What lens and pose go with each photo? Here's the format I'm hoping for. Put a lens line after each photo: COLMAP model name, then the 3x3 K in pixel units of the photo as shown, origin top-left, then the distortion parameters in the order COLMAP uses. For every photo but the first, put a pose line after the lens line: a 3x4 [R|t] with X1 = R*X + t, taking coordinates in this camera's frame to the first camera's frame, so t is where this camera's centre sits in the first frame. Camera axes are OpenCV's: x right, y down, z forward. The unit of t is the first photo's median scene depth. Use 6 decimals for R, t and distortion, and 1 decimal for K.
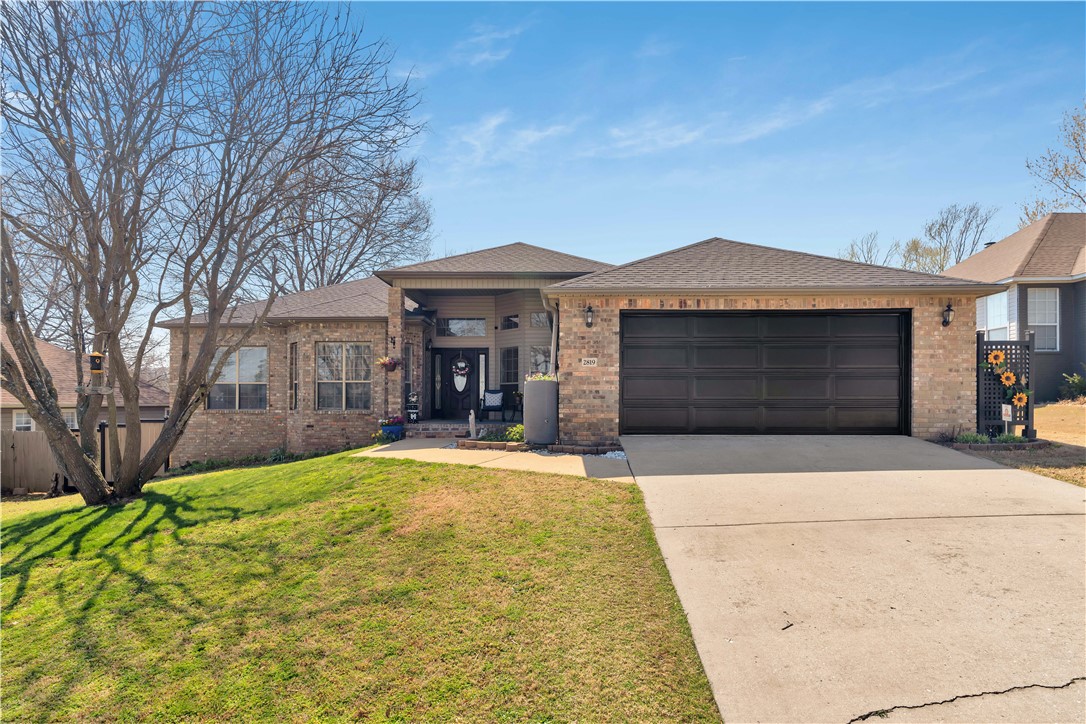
lens RADIAL K [[592.0, 0, 541.8], [0, 592.0, 392.9], [0, 0, 1]] dist [-0.003894, -0.027417]
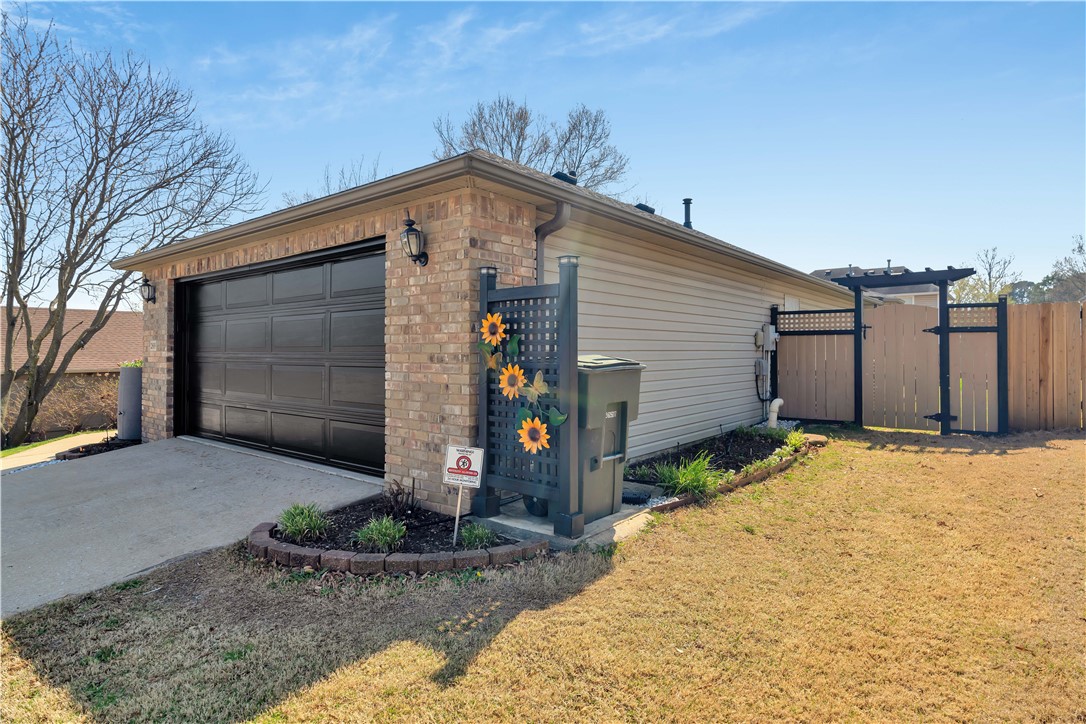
lens RADIAL K [[590.6, 0, 543.9], [0, 590.6, 348.9], [0, 0, 1]] dist [-0.002768, -0.000309]
pose [[0.834281, -0.004880, -0.551317, 0.993282], [0.010214, 0.999926, 0.006605, -0.046910], [0.551244, -0.011142, 0.834269, 0.635811]]
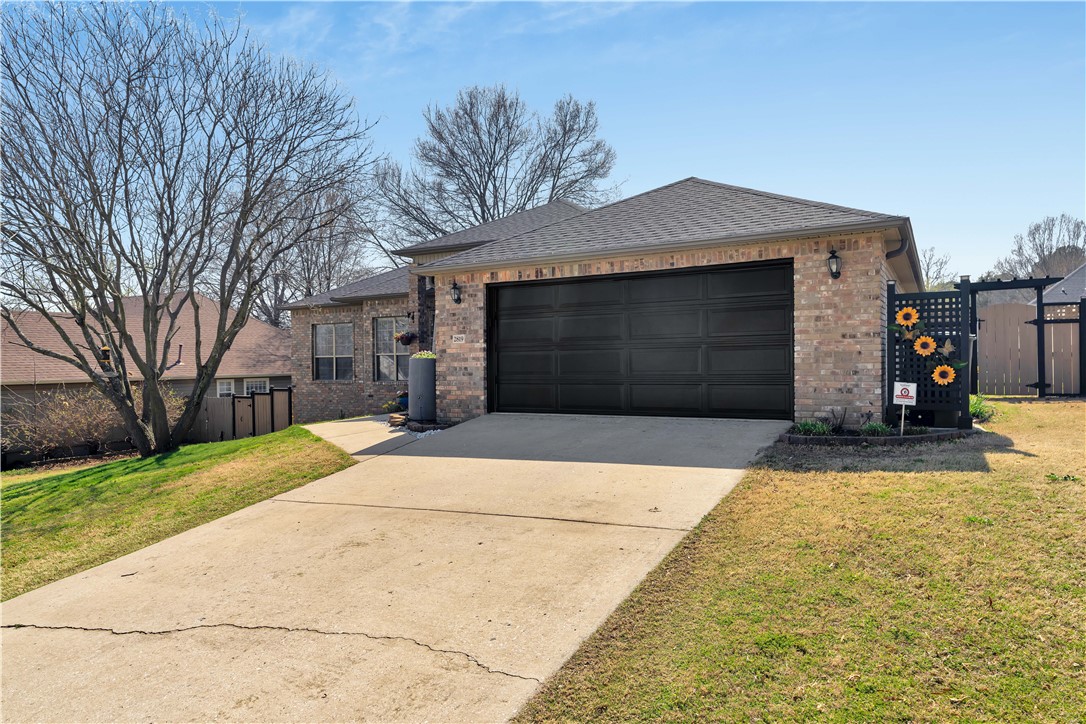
lens RADIAL K [[677.1, 0, 505.6], [0, 677.1, 365.6], [0, 0, 1]] dist [-0.051662, 0.000315]
pose [[0.880482, -0.013001, -0.473901, 0.695095], [0.024321, 0.999546, 0.017764, -0.025590], [0.473455, -0.027167, 0.880399, 0.036091]]
